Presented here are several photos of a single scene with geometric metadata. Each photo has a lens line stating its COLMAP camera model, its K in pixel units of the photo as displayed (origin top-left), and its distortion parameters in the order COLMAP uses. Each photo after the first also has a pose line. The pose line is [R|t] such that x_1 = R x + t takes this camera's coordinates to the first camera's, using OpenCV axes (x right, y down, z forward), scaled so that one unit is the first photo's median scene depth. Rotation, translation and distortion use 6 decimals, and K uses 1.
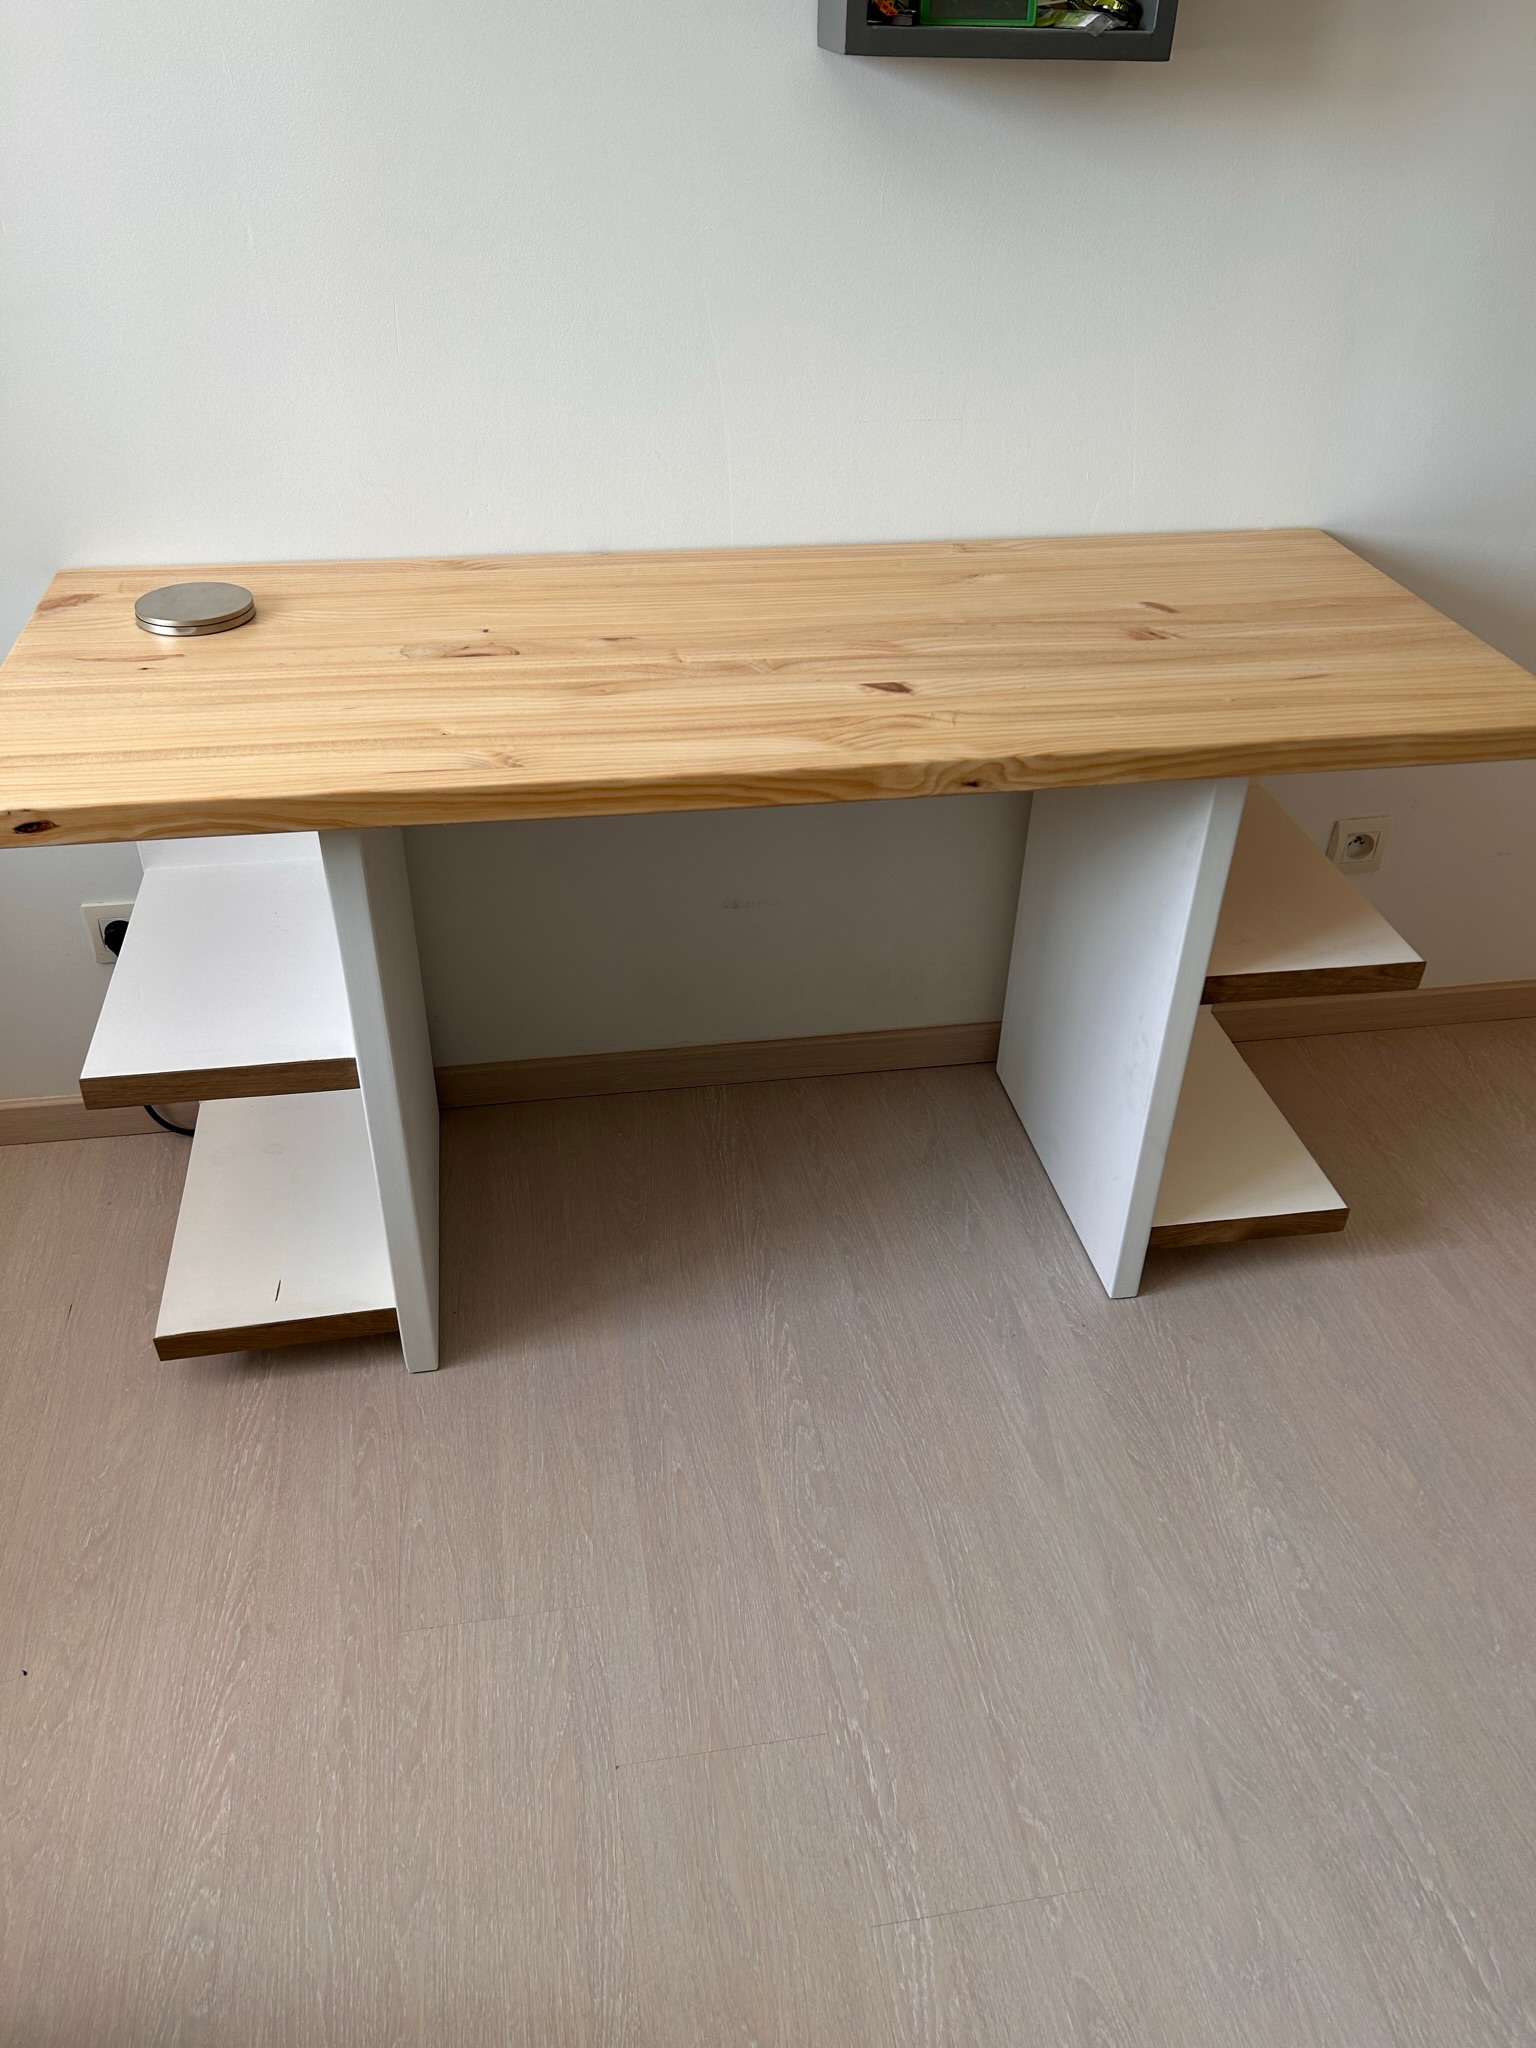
lens RADIAL K [[1542.3, 0, 763.4], [0, 1542.3, 1012.6], [0, 0, 1]] dist [0.009387, -0.020475]
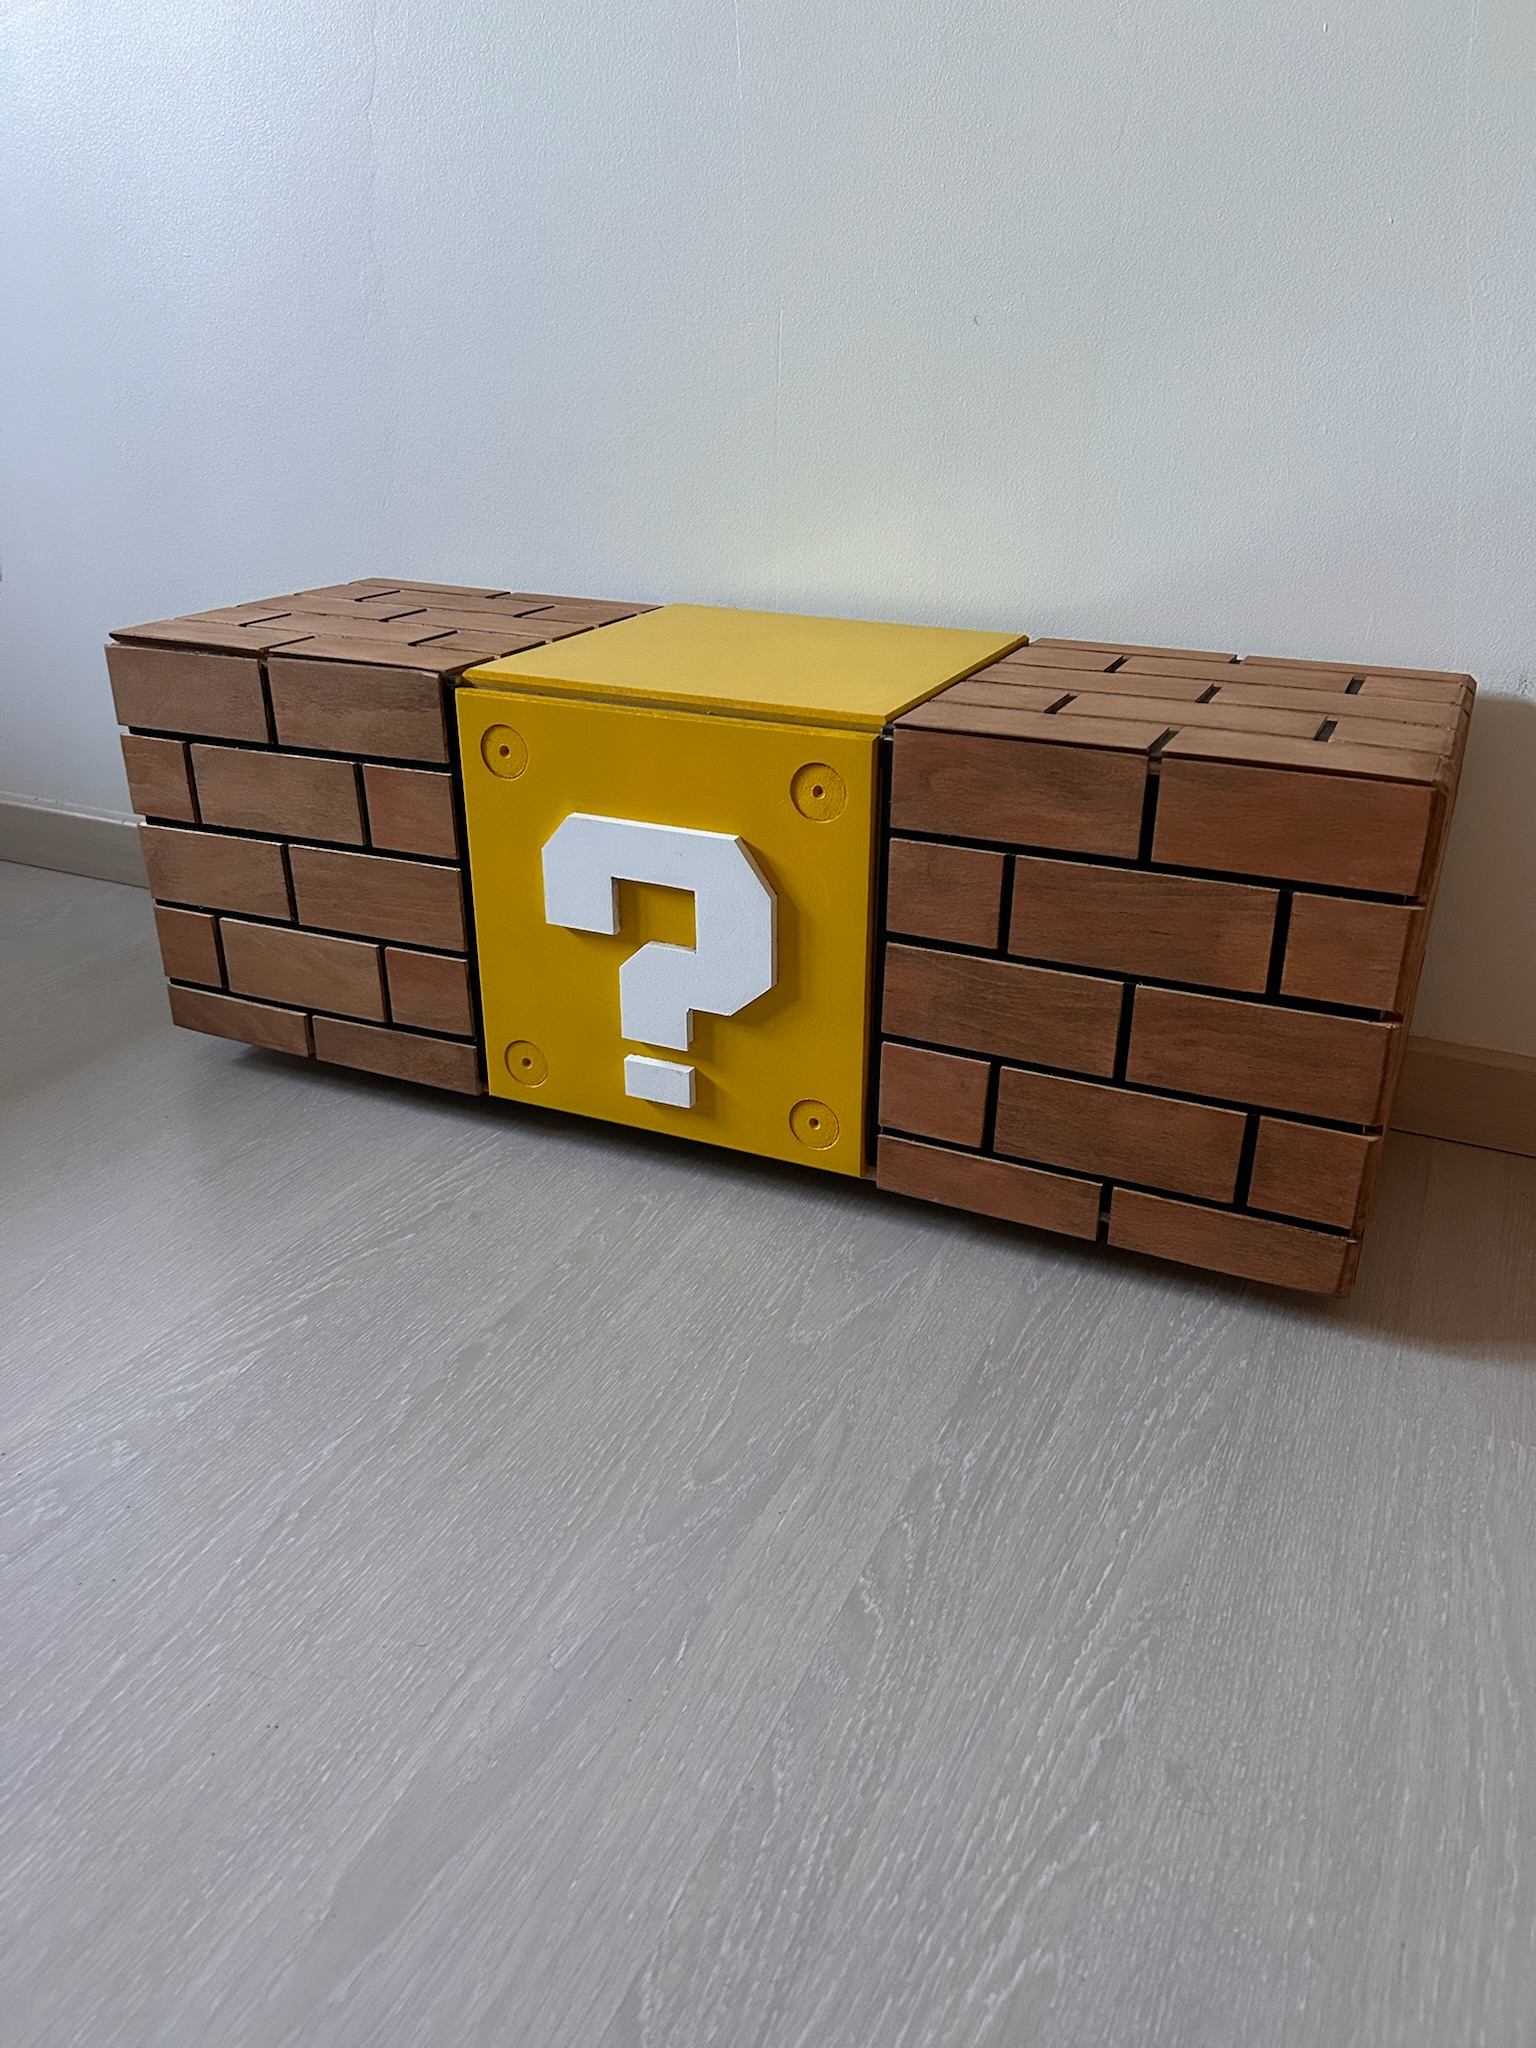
lens RADIAL K [[1542.3, 0, 801.2], [0, 1542.3, 1010.0], [0, 0, 1]] dist [0.009387, -0.020475]
pose [[0.827727, 0.205047, -0.522325, 0.394421], [-0.310604, 0.942657, -0.122158, 0.145900], [0.467325, 0.263350, 0.843952, 0.758058]]
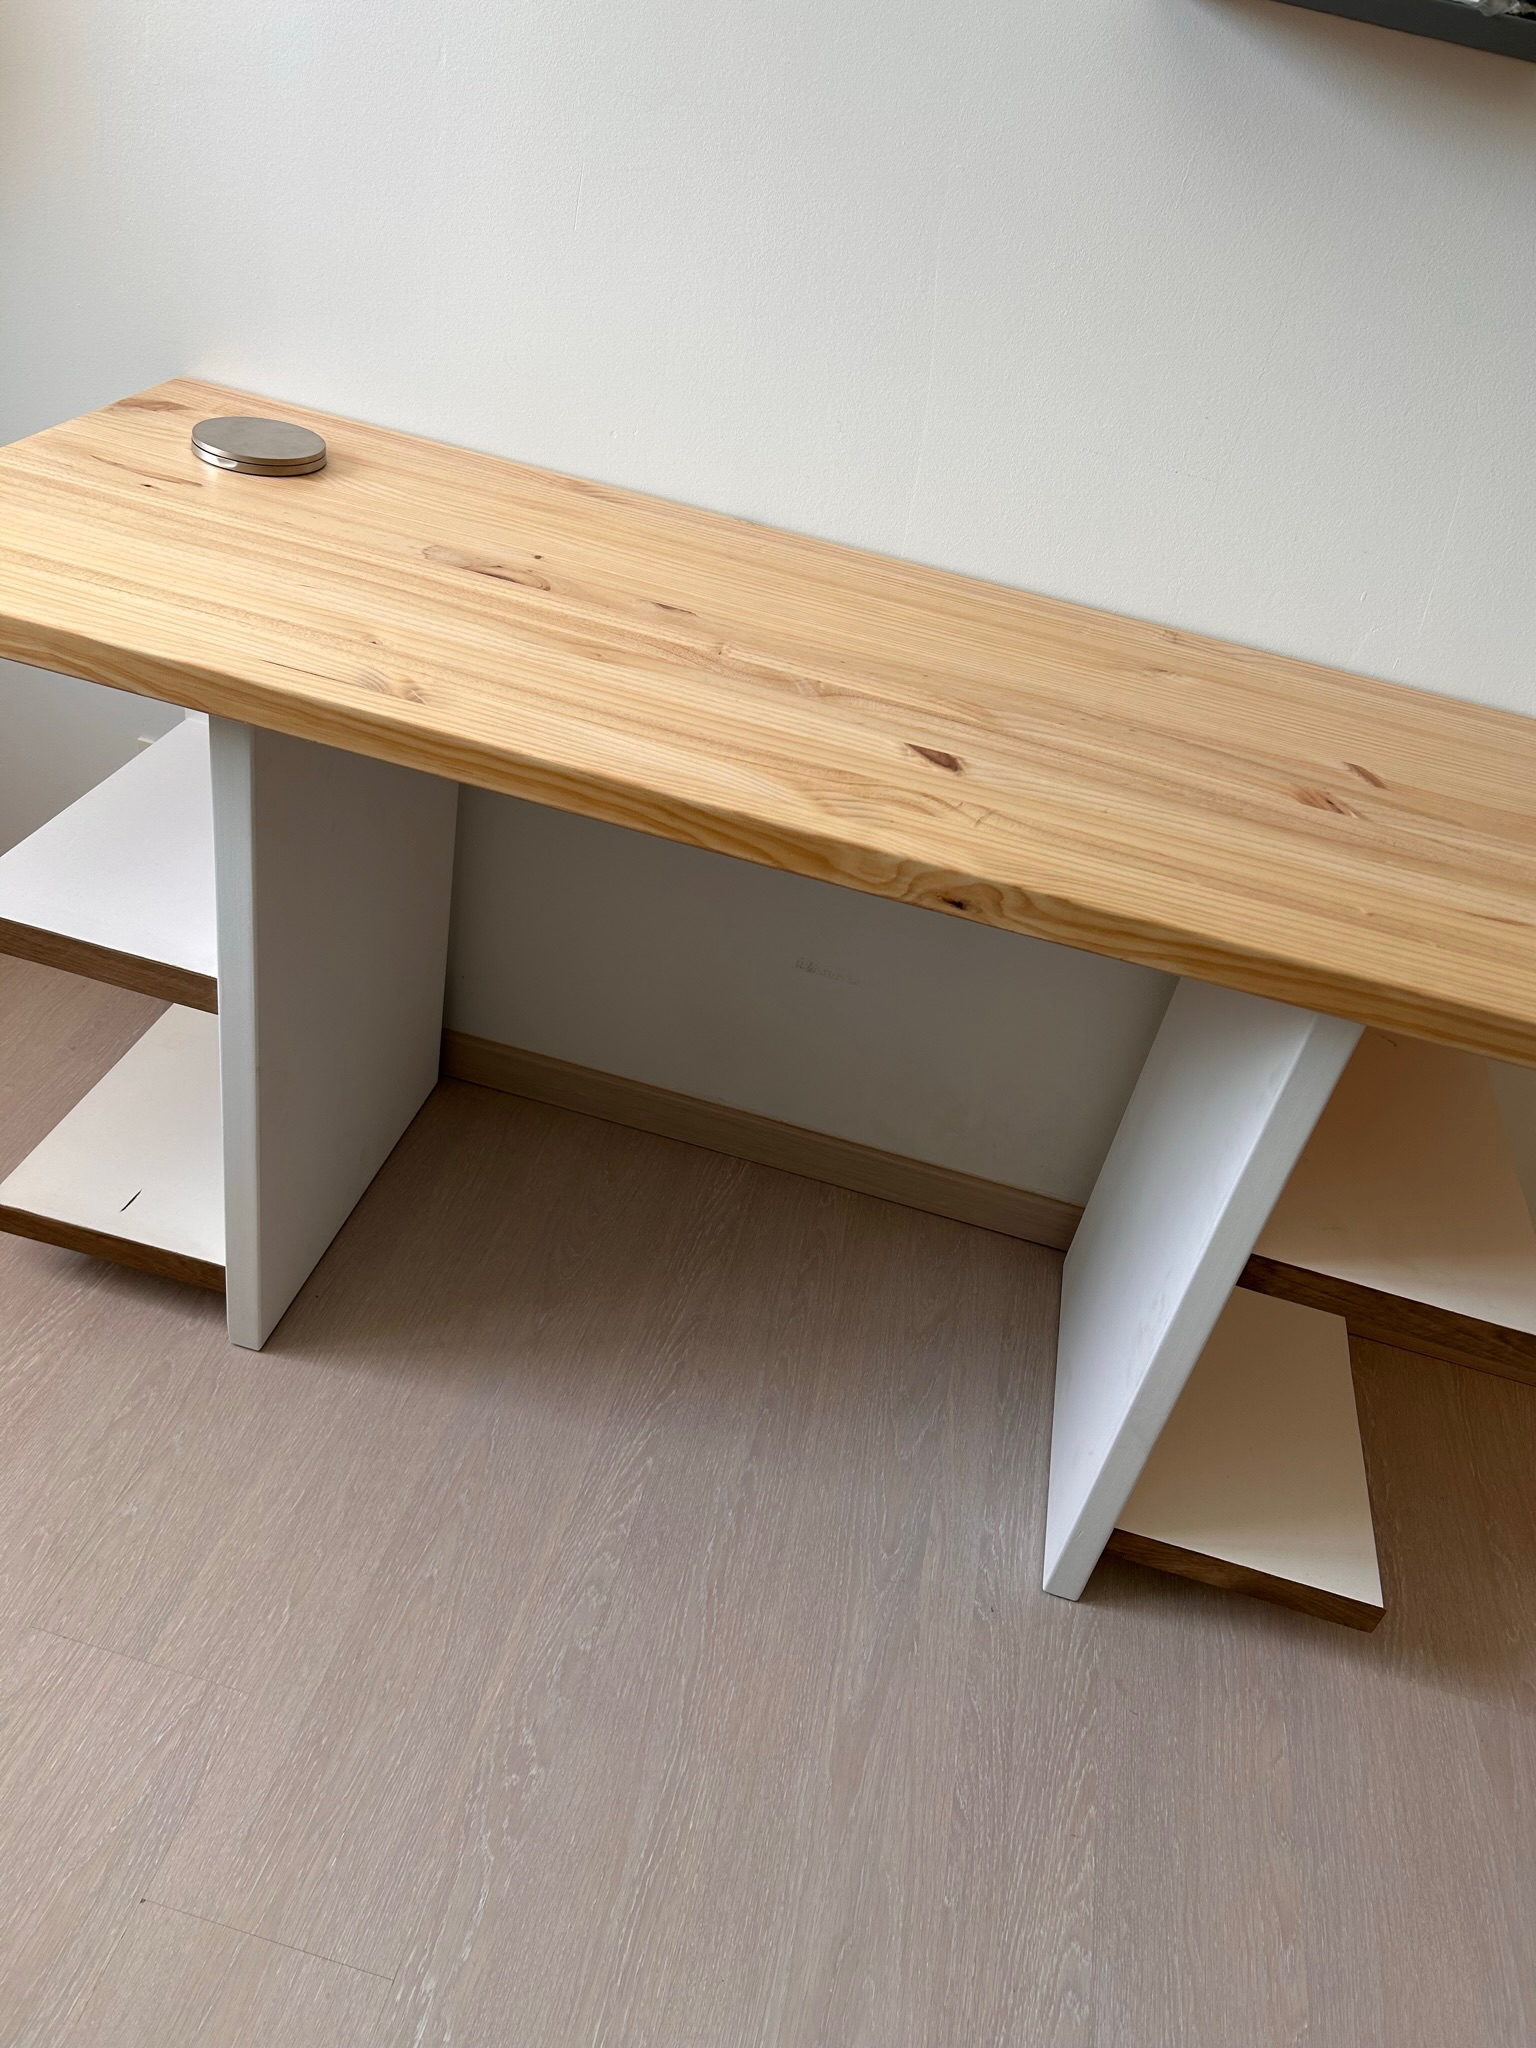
lens RADIAL K [[1542.3, 0, 771.2], [0, 1542.3, 1008.1], [0, 0, 1]] dist [0.009387, -0.020475]
pose [[0.917003, 0.333844, -0.218296, 0.198407], [-0.339678, 0.940473, 0.011386, -0.066078], [0.209103, 0.063709, 0.975816, 0.210971]]
